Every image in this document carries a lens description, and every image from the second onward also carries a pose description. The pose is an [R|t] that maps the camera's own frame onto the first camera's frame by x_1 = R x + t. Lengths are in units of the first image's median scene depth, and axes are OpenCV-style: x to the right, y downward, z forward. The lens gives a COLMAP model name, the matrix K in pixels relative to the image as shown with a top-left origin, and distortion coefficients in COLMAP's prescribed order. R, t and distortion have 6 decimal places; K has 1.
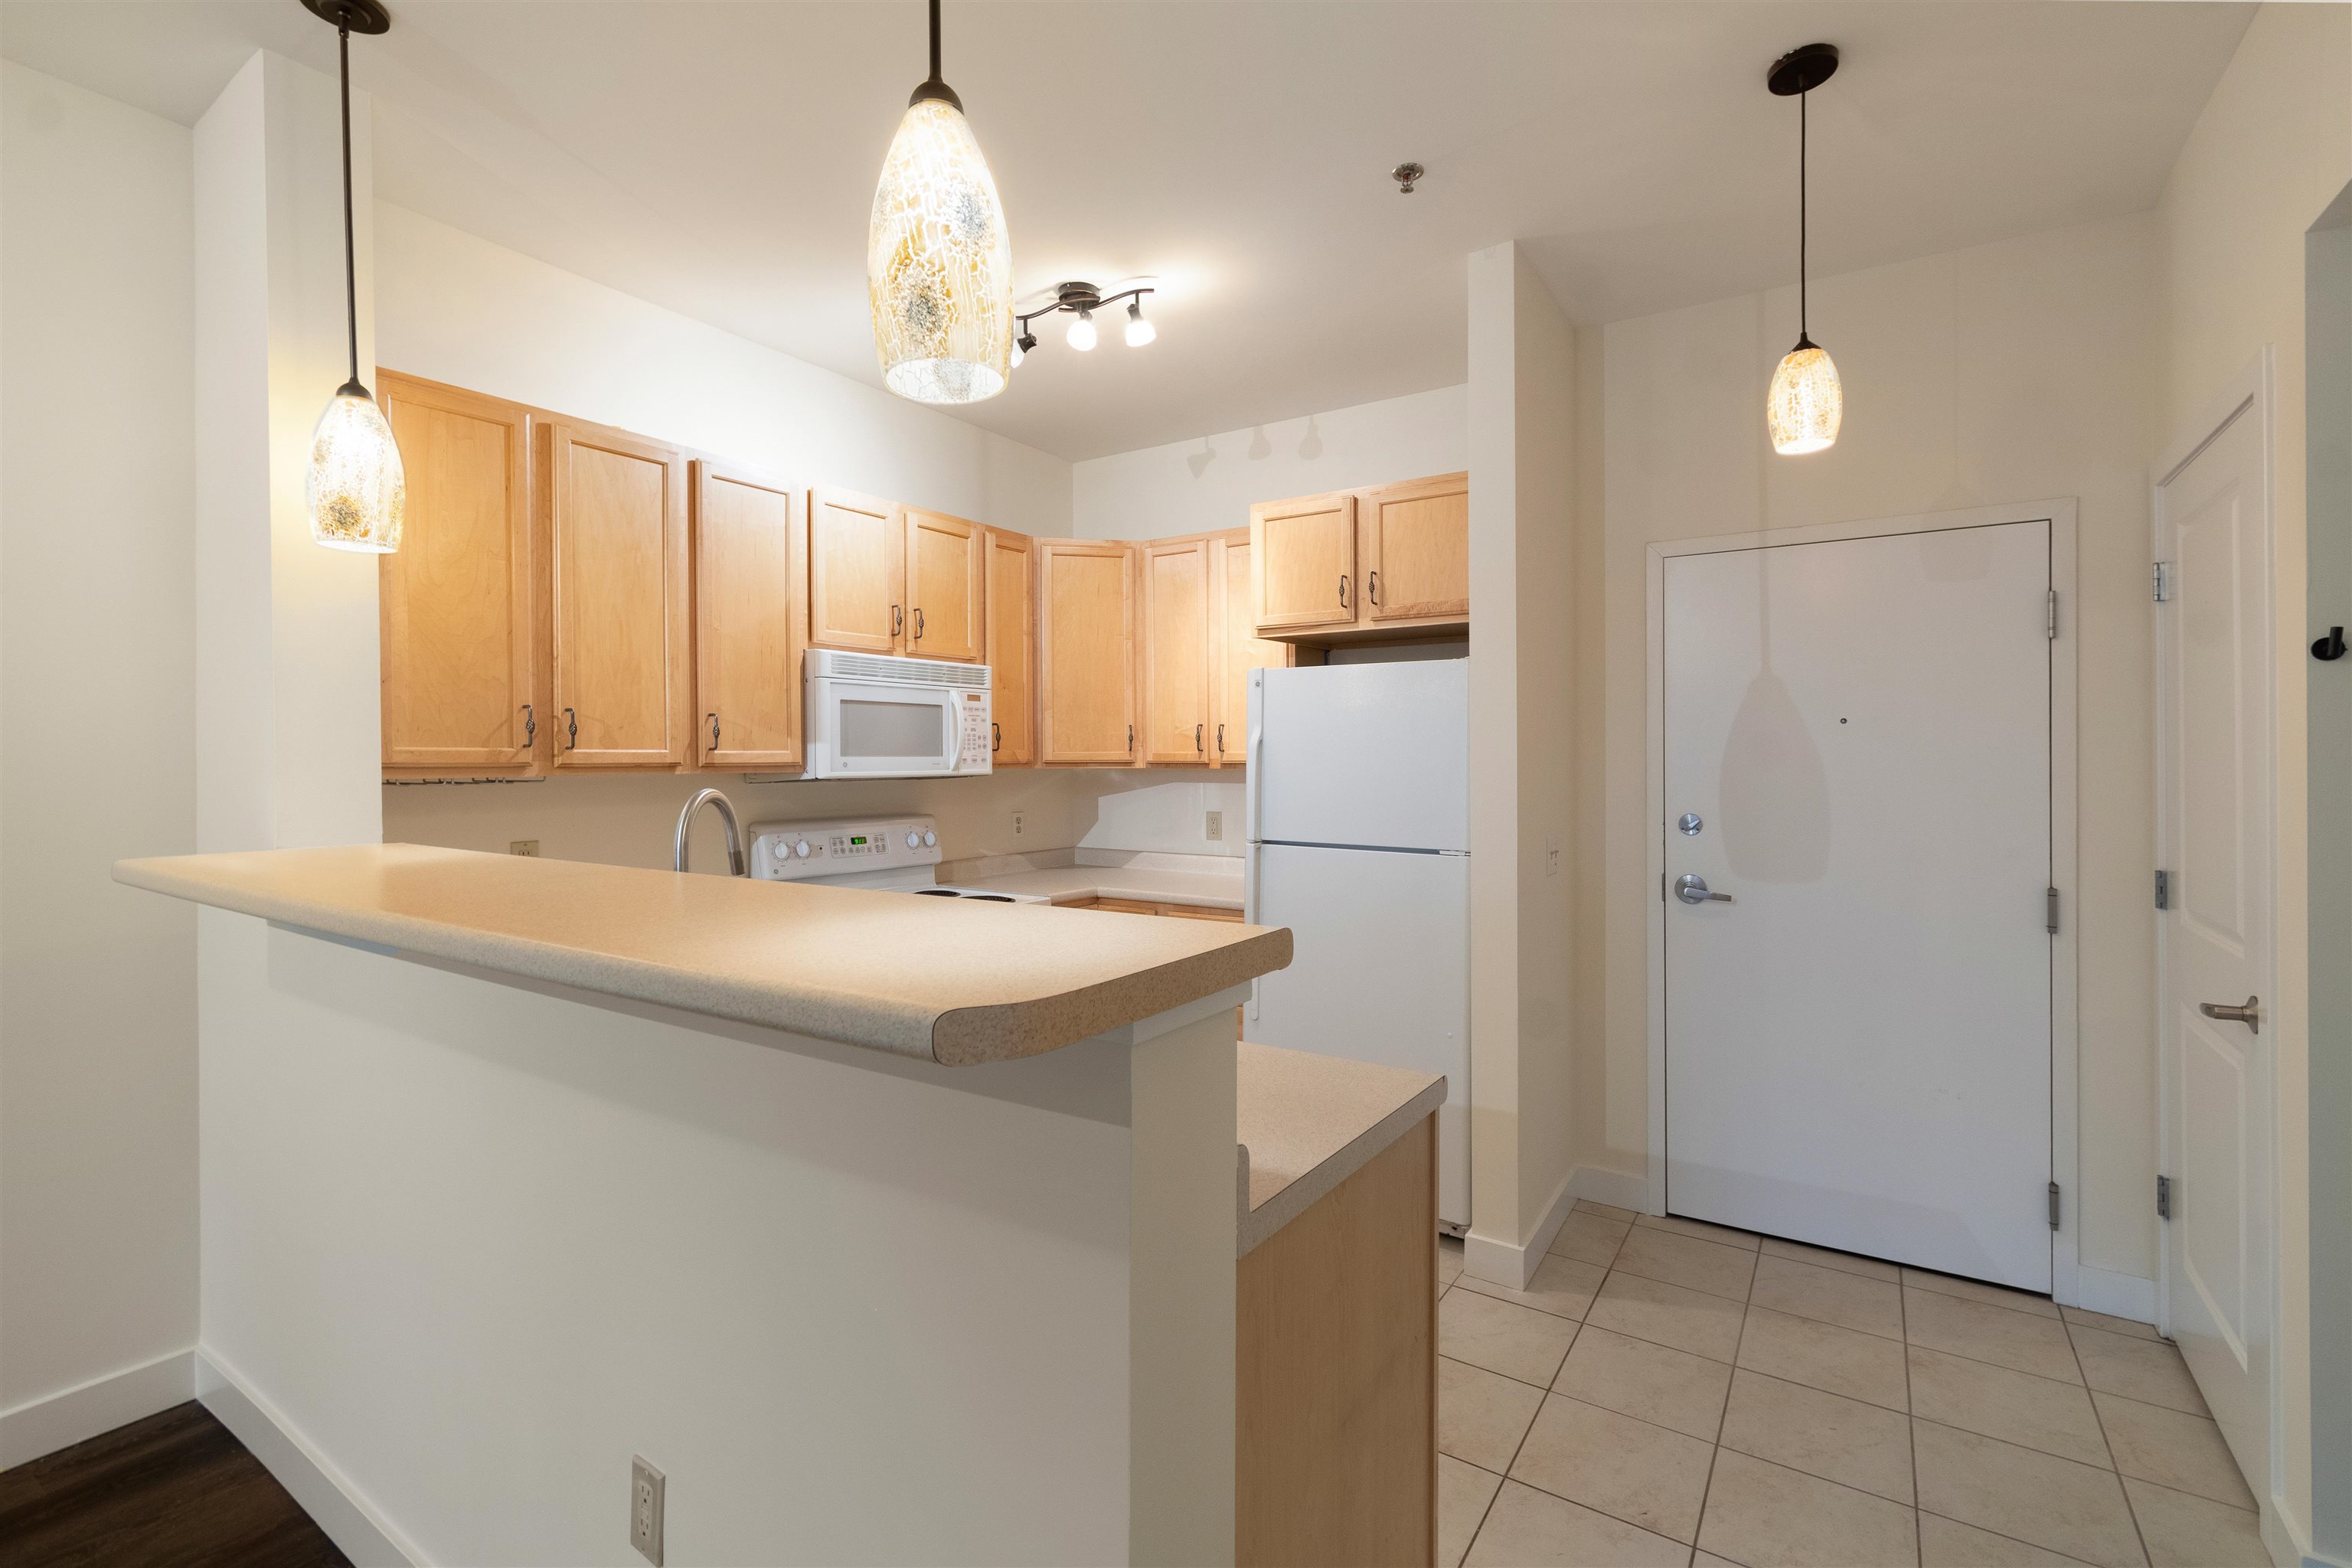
lens RADIAL K [[1041.7, 0, 1185.4], [0, 1041.7, 755.8], [0, 0, 1]] dist [0.001639, -0.000214]
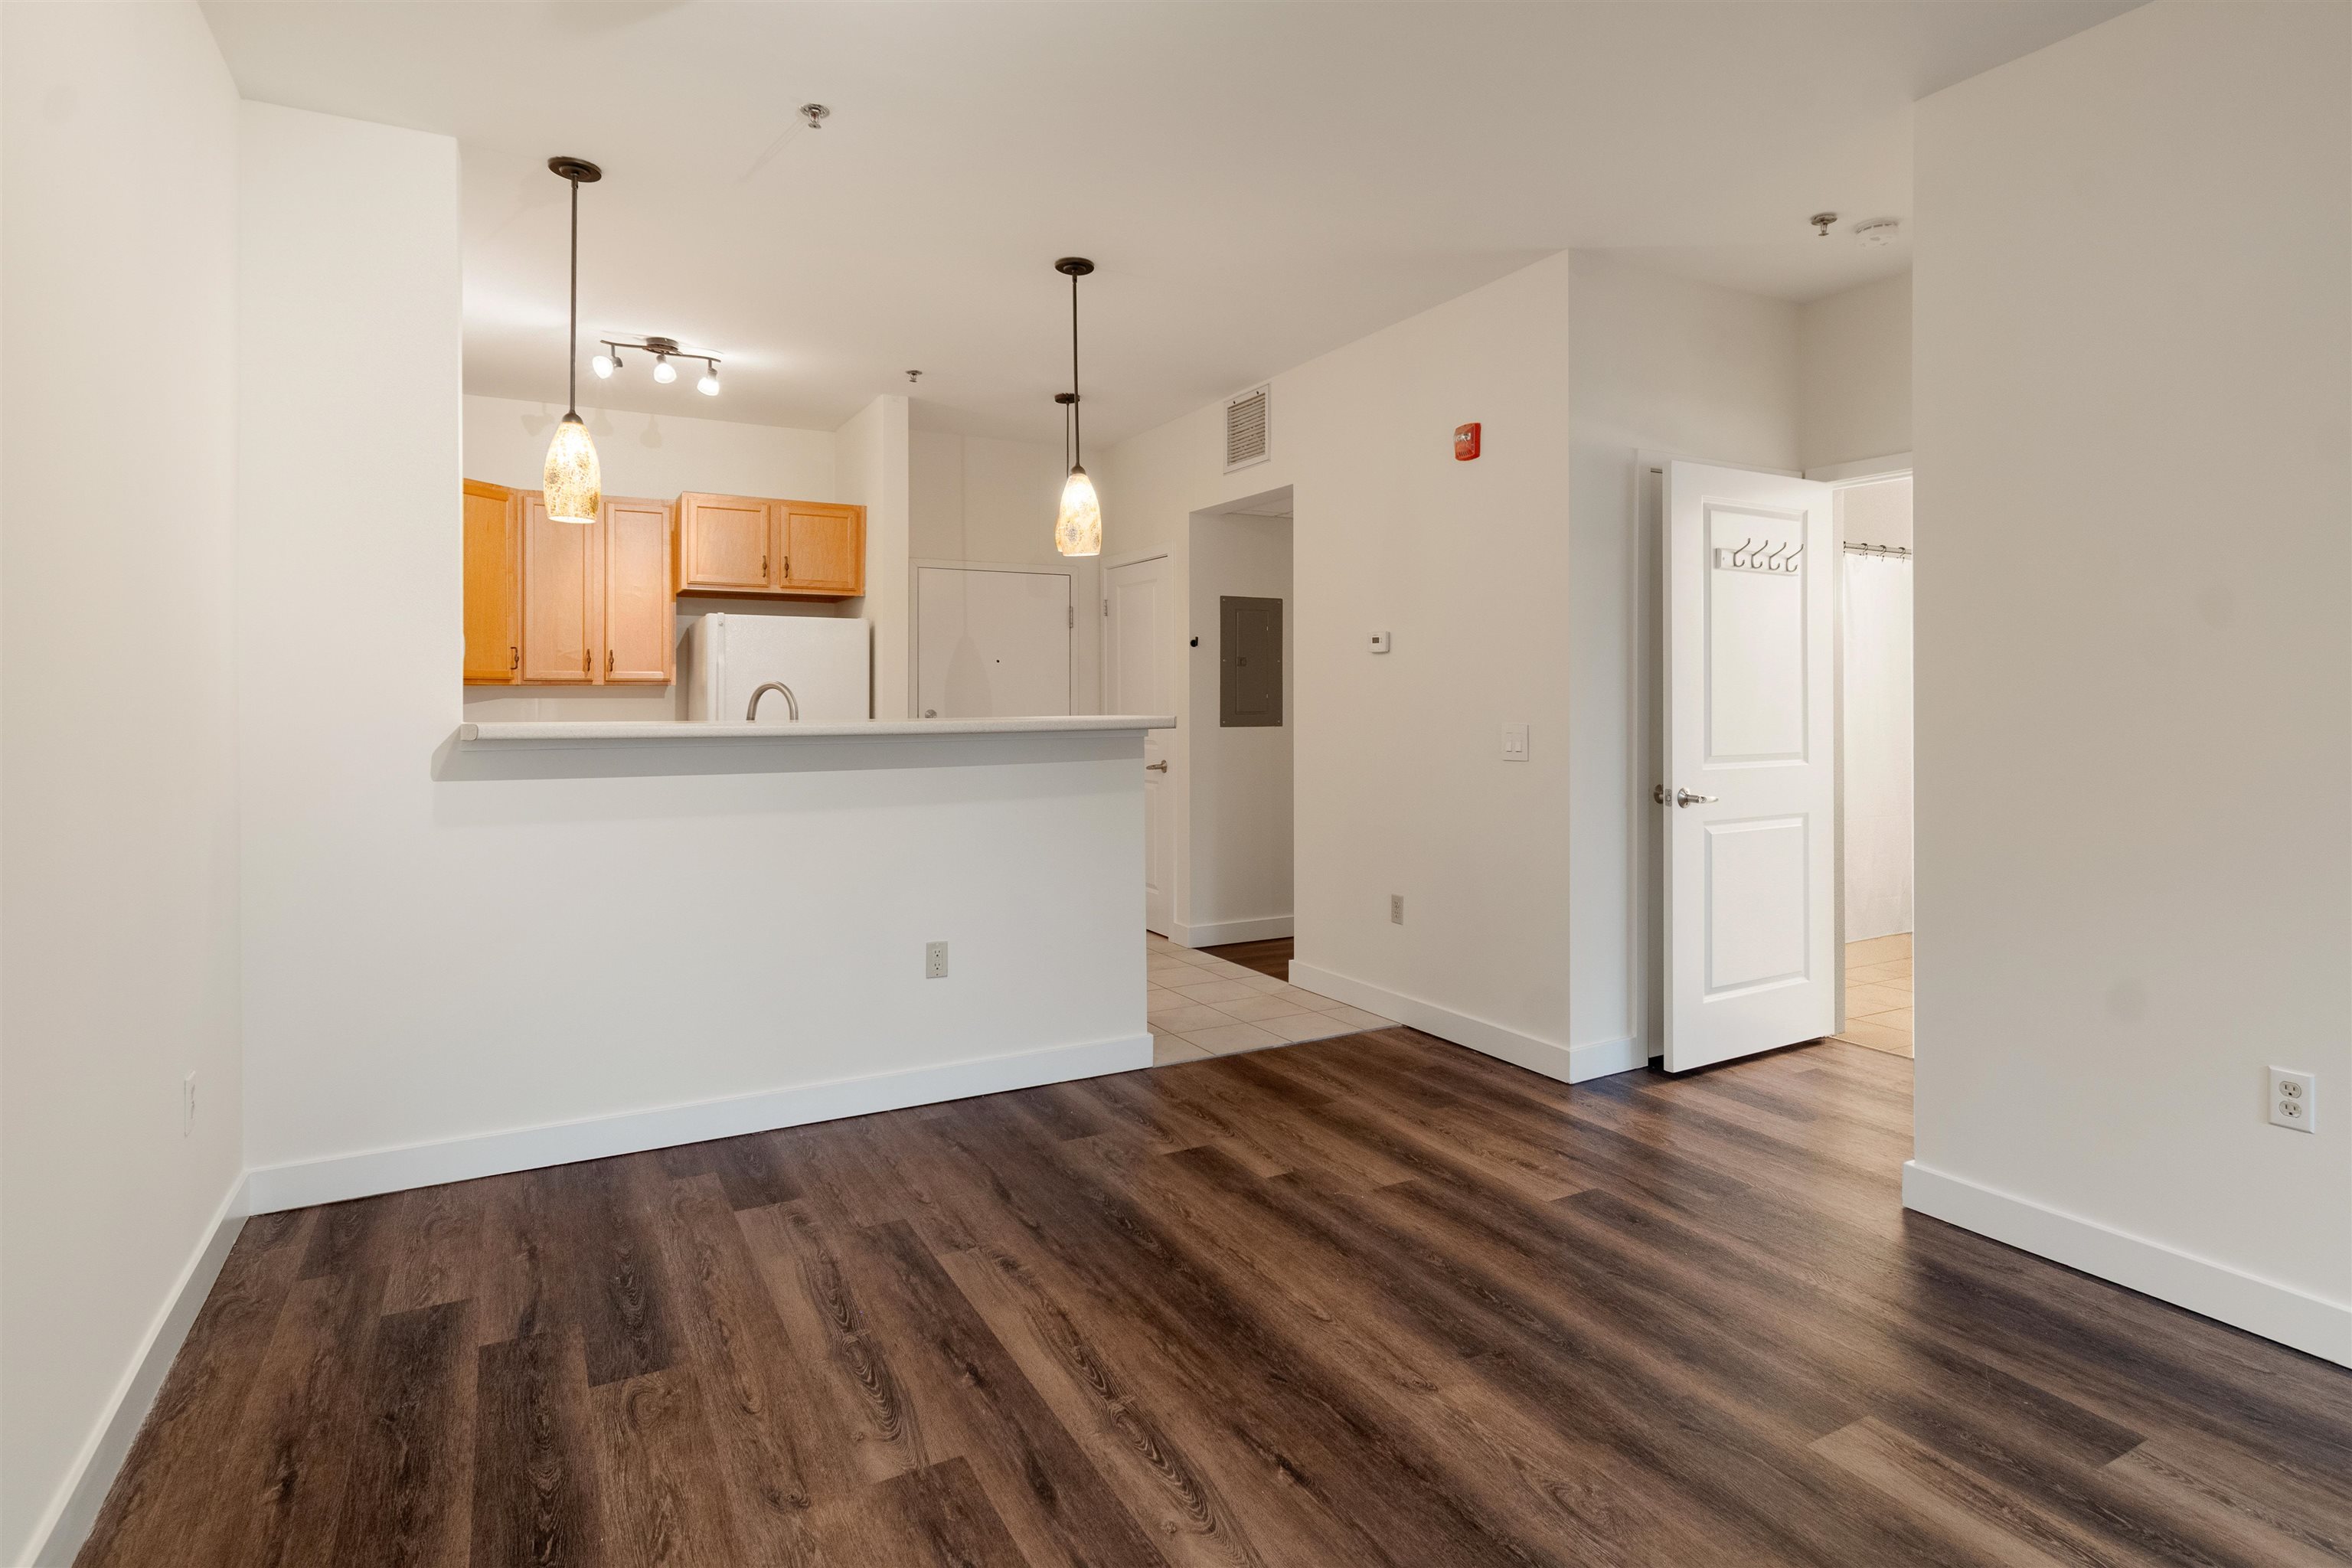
lens RADIAL K [[1208.7, 0, 1181.3], [0, 1208.7, 695.7], [0, 0, 1]] dist [0.000812, -0.000665]
pose [[0.464829, 0.002494, 0.885397, -1.166013], [-0.000129, 0.999996, -0.002749, 0.036452], [-0.885400, 0.001164, 0.464828, -0.365776]]
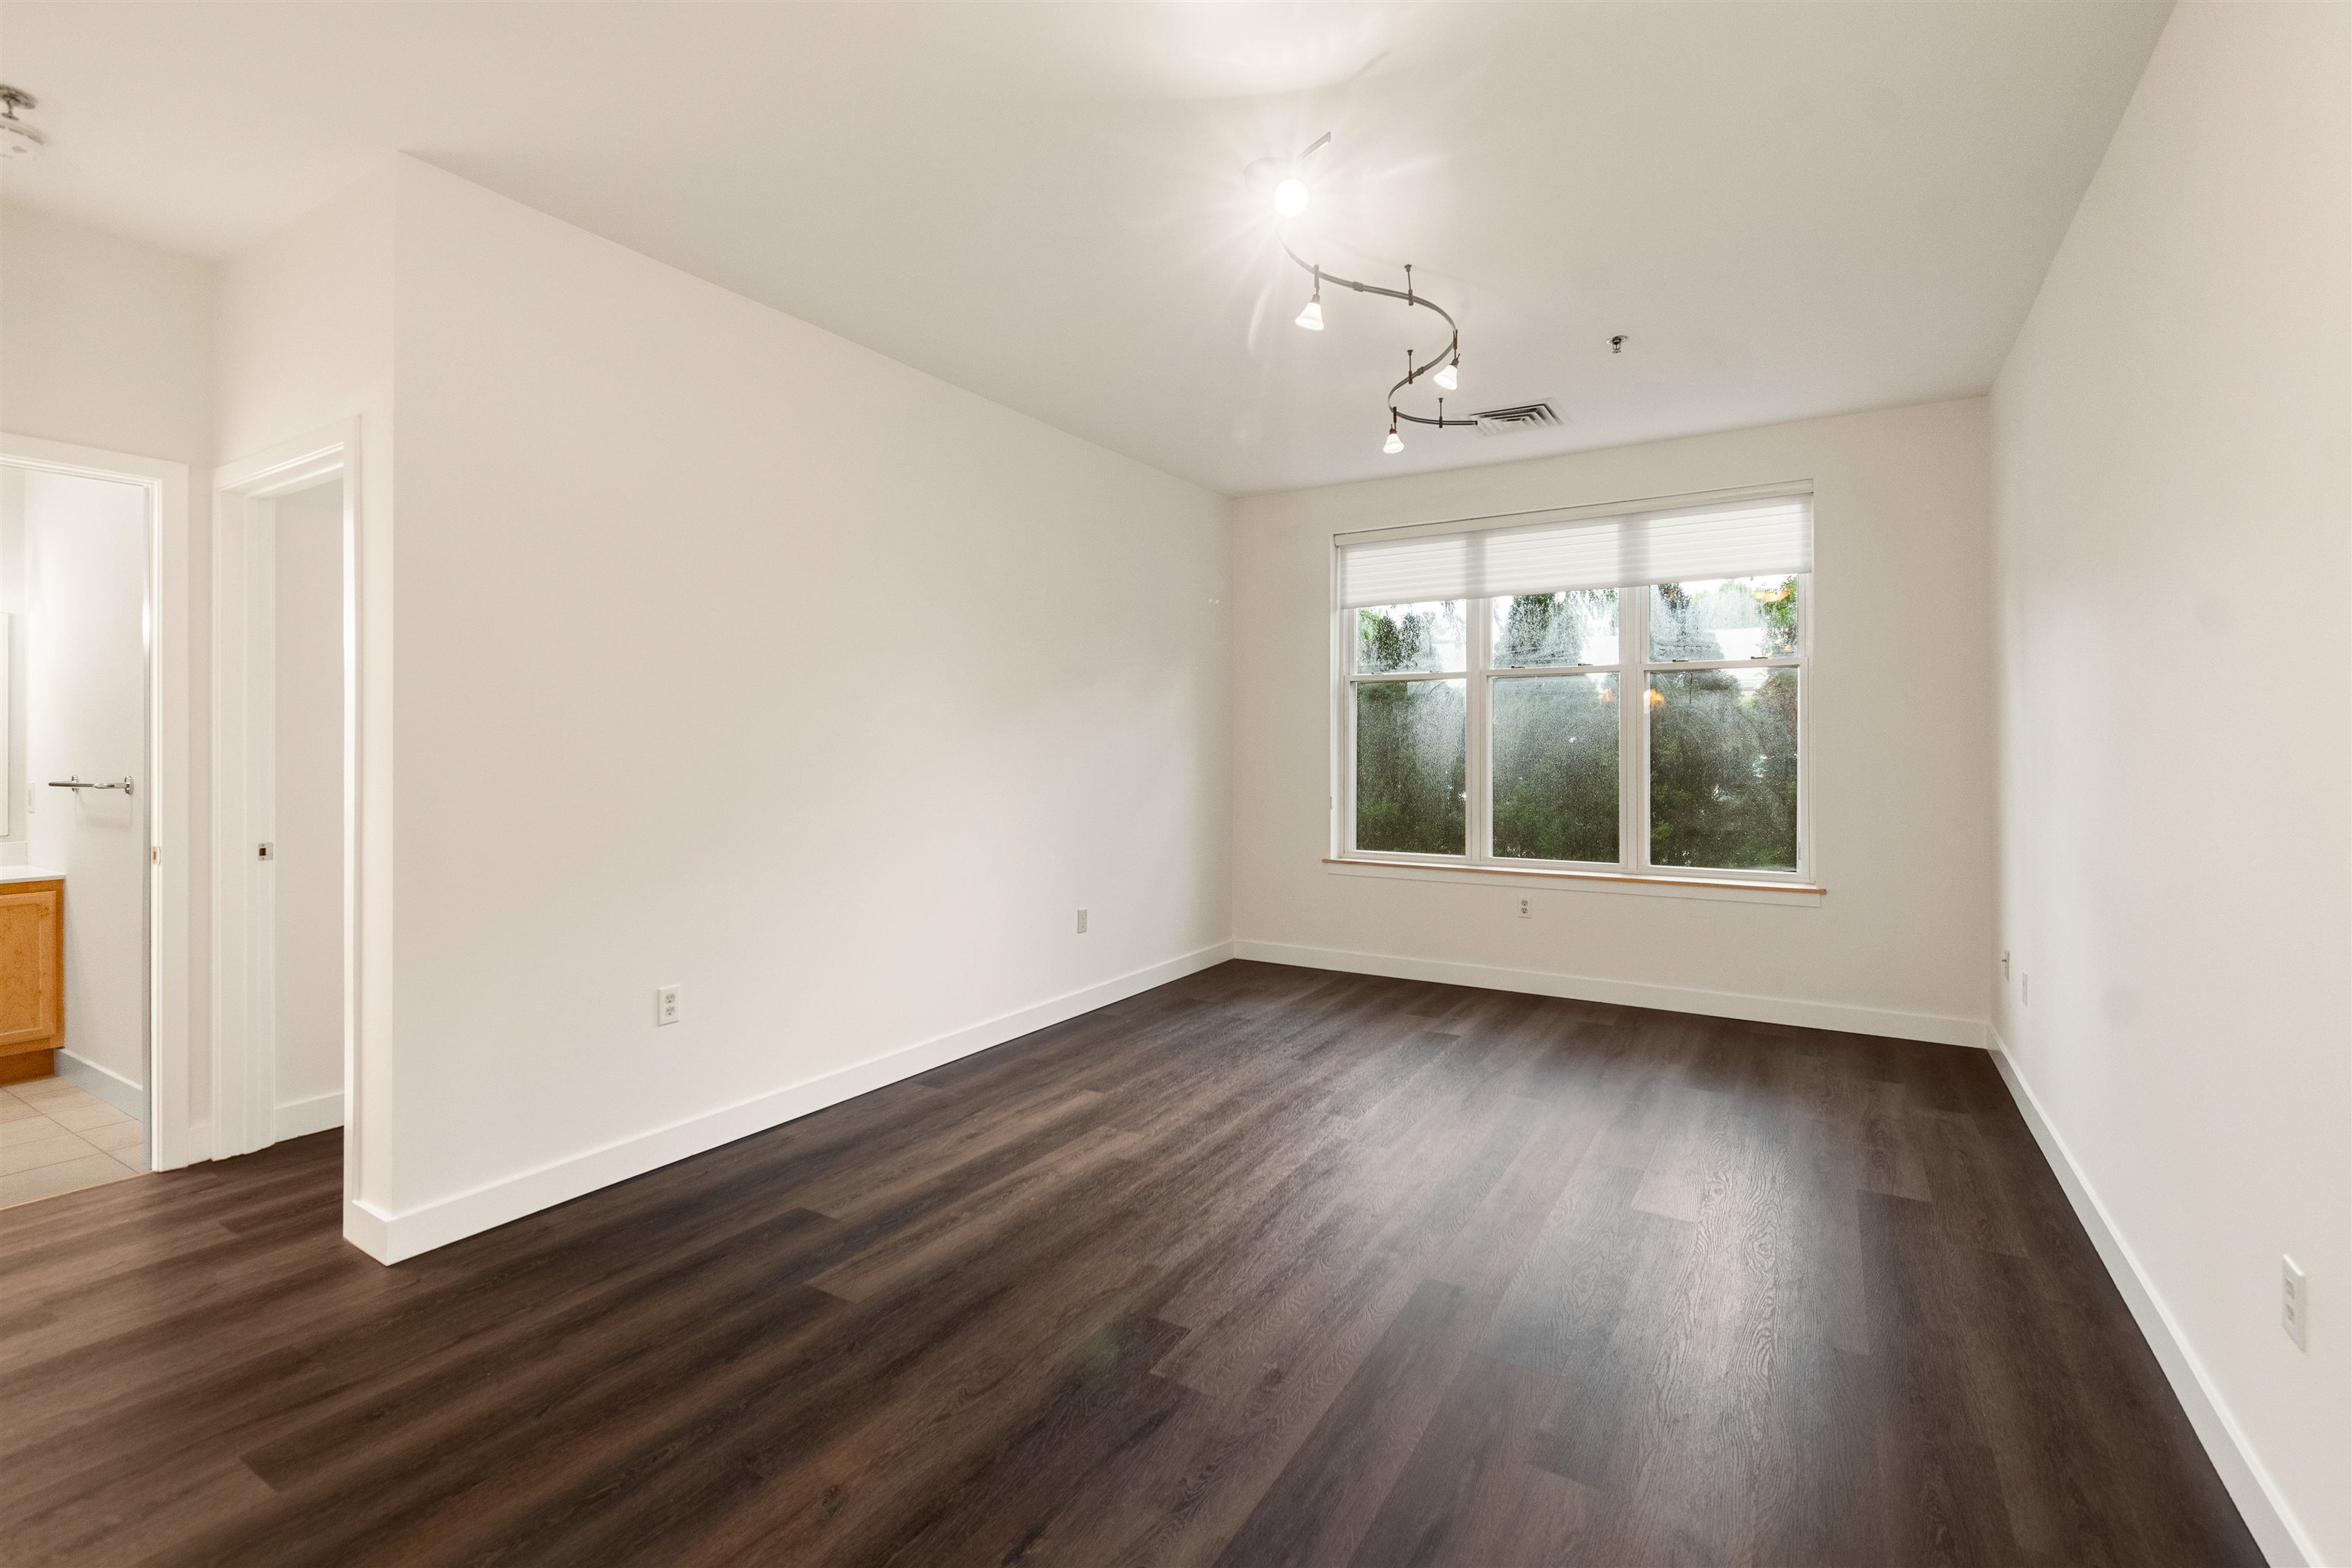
lens RADIAL K [[1041.7, 0, 1185.4], [0, 1041.7, 755.8], [0, 0, 1]] dist [0.001639, -0.000214]
pose [[-0.999378, 0.000868, -0.035241, -0.647280], [0.000555, 0.999960, 0.008892, 0.034157], [0.035247, 0.008867, -0.999339, 0.398715]]
